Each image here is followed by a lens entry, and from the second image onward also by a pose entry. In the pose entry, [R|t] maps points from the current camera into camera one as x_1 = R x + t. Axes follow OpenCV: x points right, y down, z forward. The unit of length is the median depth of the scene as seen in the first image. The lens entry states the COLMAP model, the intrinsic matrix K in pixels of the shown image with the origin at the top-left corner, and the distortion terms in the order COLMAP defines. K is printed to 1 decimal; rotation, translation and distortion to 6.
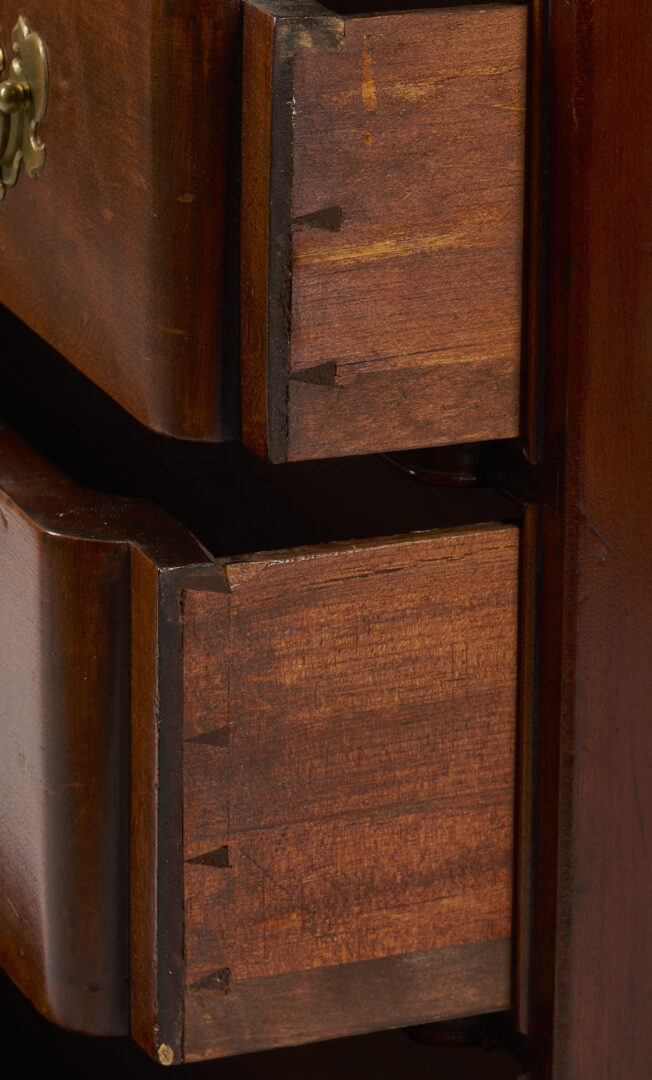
lens RADIAL K [[5524.3, 0, 326.0], [0, 5524.3, 540.0], [0, 0, 1]] dist [-0.084138, -8.564889]
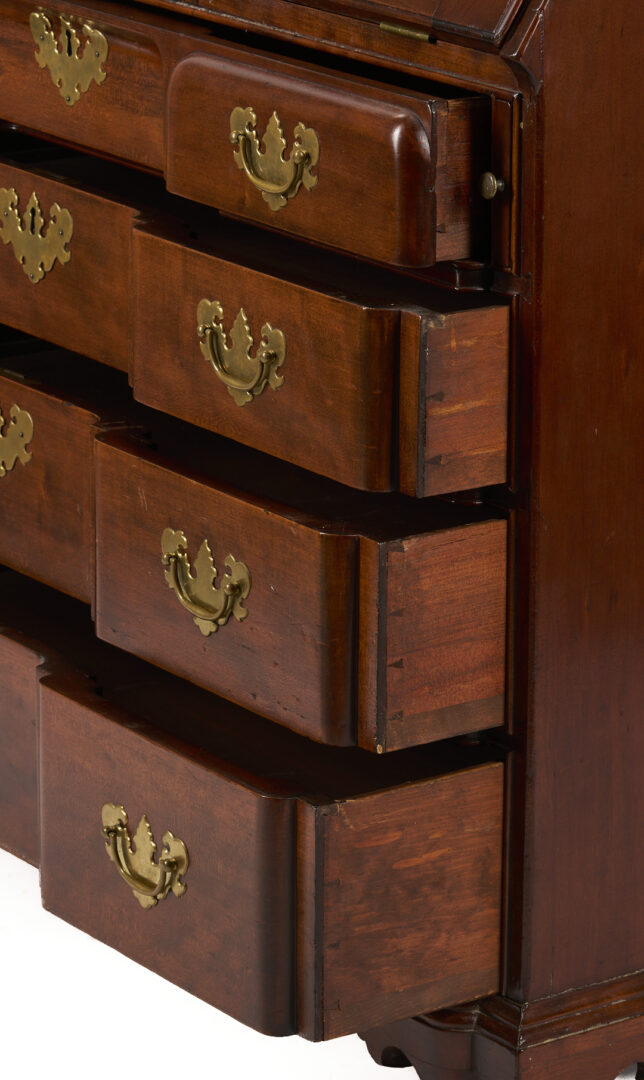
lens RADIAL K [[4530.0, 0, 322.0], [0, 4530.0, 540.0], [0, 0, 1]] dist [0.001460, 0.746934]
pose [[0.973974, -0.067485, 0.216382, -0.480689], [0.076585, 0.996485, -0.033938, 0.068582], [-0.213331, 0.049626, 0.975719, -0.935377]]
